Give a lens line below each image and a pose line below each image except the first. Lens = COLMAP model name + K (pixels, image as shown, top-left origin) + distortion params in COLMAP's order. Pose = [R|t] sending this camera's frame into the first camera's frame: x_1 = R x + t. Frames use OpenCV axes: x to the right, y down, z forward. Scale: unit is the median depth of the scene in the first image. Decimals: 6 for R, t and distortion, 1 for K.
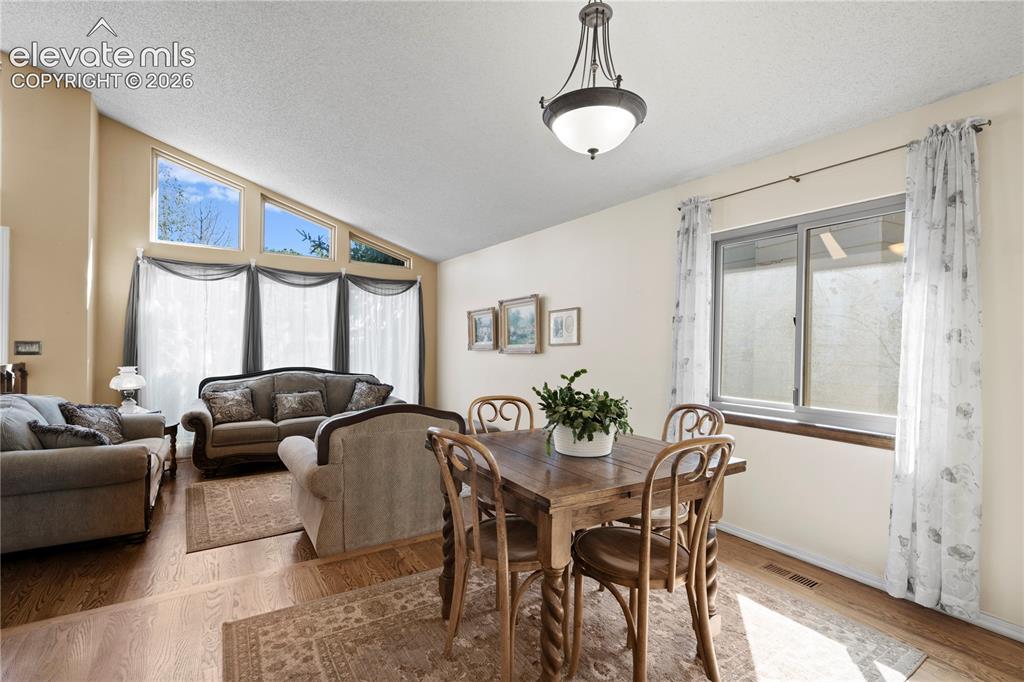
lens RADIAL K [[463.1, 0, 511.2], [0, 463.1, 345.7], [0, 0, 1]] dist [-0.001255, 0.000078]
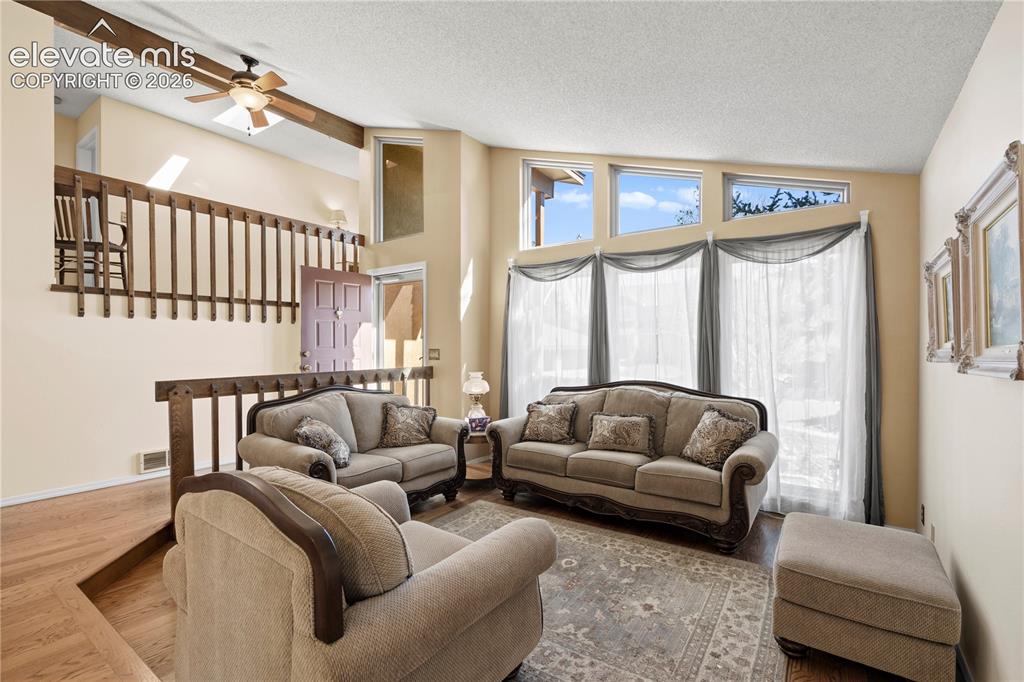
lens RADIAL K [[468.9, 0, 511.9], [0, 468.9, 349.8], [0, 0, 1]] dist [-0.000703, 0.000054]
pose [[0.357974, -0.005857, -0.933713, 0.178467], [0.003960, 0.999981, -0.004754, -0.000495], [0.933723, -0.001996, 0.357991, 0.606842]]
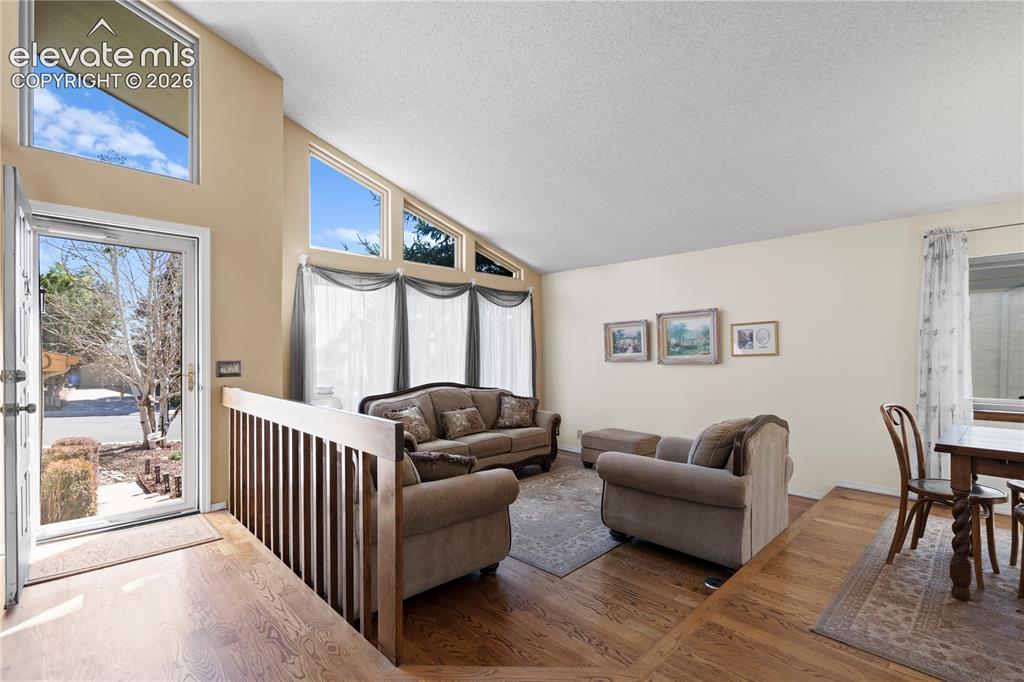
lens RADIAL K [[465.8, 0, 511.0], [0, 465.8, 356.5], [0, 0, 1]] dist [-0.001921, -0.000247]
pose [[0.981451, -0.015886, 0.191055, -0.567086], [0.014927, 0.999868, 0.006461, -0.013065], [-0.191132, -0.003489, 0.981558, 0.037625]]
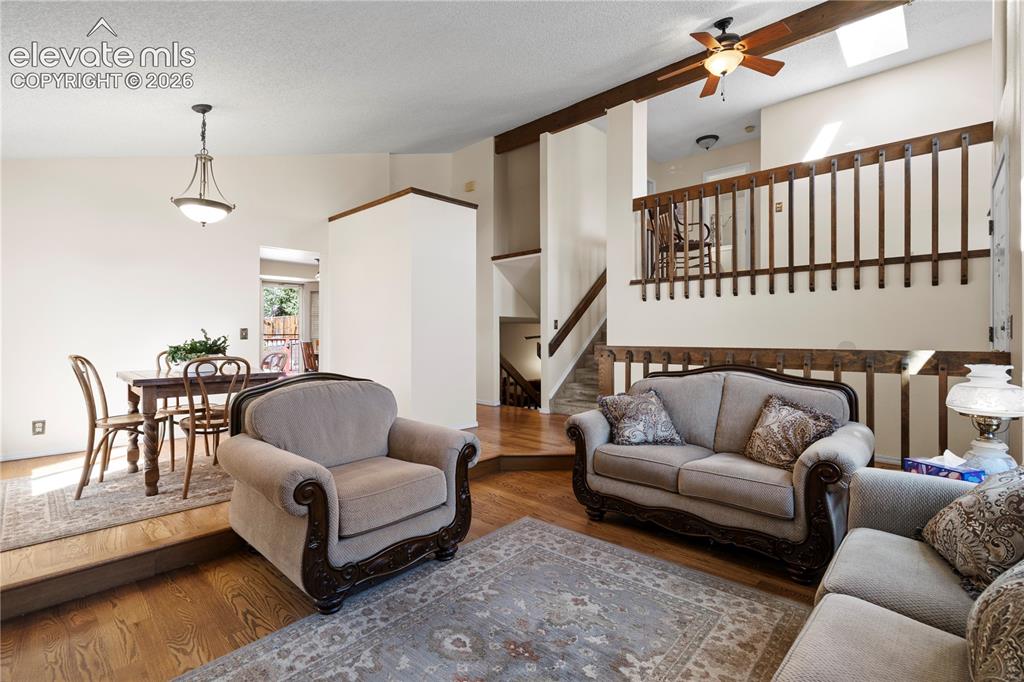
lens RADIAL K [[476.2, 0, 503.0], [0, 476.2, 343.5], [0, 0, 1]] dist [0.000276, 0.000040]
pose [[-0.974933, -0.007460, -0.222371, -0.234470], [-0.012661, 0.999678, 0.021971, 0.019147], [0.222136, 0.024236, -0.974714, 1.171226]]
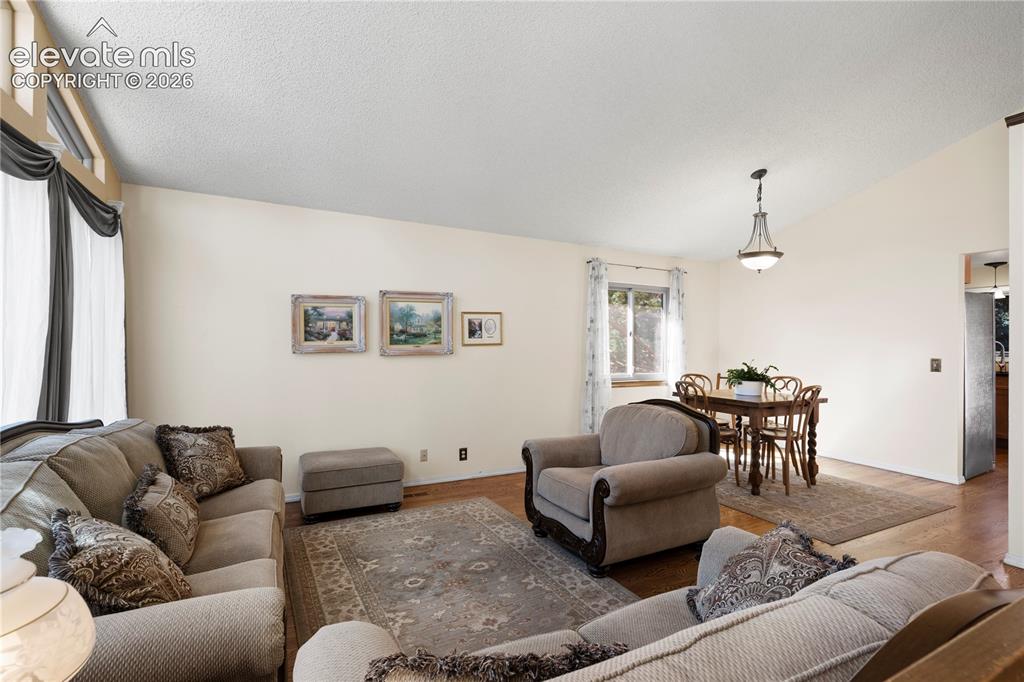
lens RADIAL K [[463.1, 0, 511.2], [0, 463.1, 345.7], [0, 0, 1]] dist [-0.001255, 0.000078]
pose [[0.100497, -0.017192, 0.994789, -0.832209], [-0.006660, 0.999817, 0.017952, -0.017790], [-0.994915, -0.008430, 0.100364, 0.718353]]
